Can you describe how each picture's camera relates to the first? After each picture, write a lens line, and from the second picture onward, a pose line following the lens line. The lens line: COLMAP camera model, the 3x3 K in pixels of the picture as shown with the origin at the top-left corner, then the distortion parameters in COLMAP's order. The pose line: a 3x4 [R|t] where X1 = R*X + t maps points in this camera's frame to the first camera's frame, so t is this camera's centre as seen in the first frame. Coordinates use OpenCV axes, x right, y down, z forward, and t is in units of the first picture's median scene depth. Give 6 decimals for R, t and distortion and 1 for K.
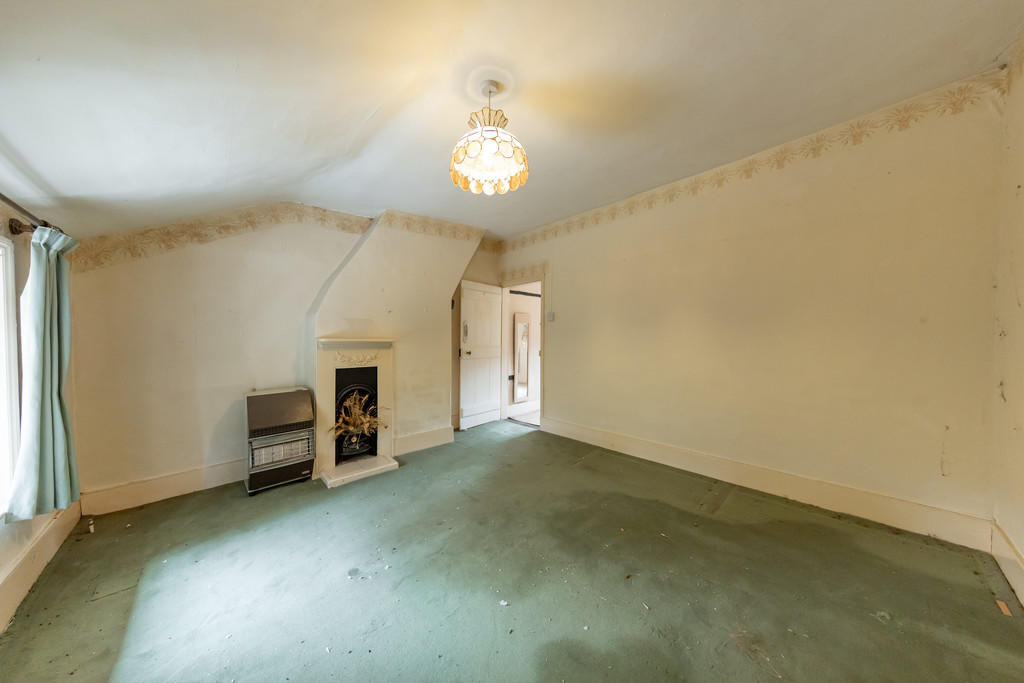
lens RADIAL K [[314.2, 0, 512.0], [0, 314.2, 341.5], [0, 0, 1]] dist [0.000295, -0.000004]
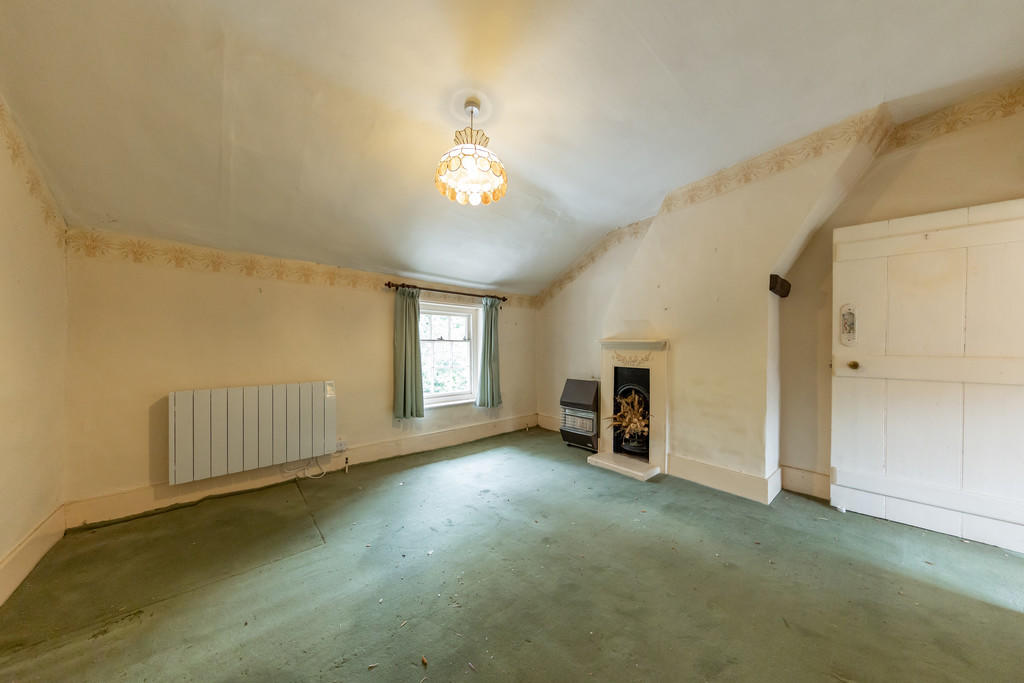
lens RADIAL K [[320.1, 0, 511.7], [0, 320.1, 345.4], [0, 0, 1]] dist [0.000162, -0.000016]
pose [[-0.032862, -0.000461, -0.999460, 0.574424], [-0.015116, 0.999886, 0.000036, 0.016974], [0.999346, 0.015109, -0.032865, 0.645380]]
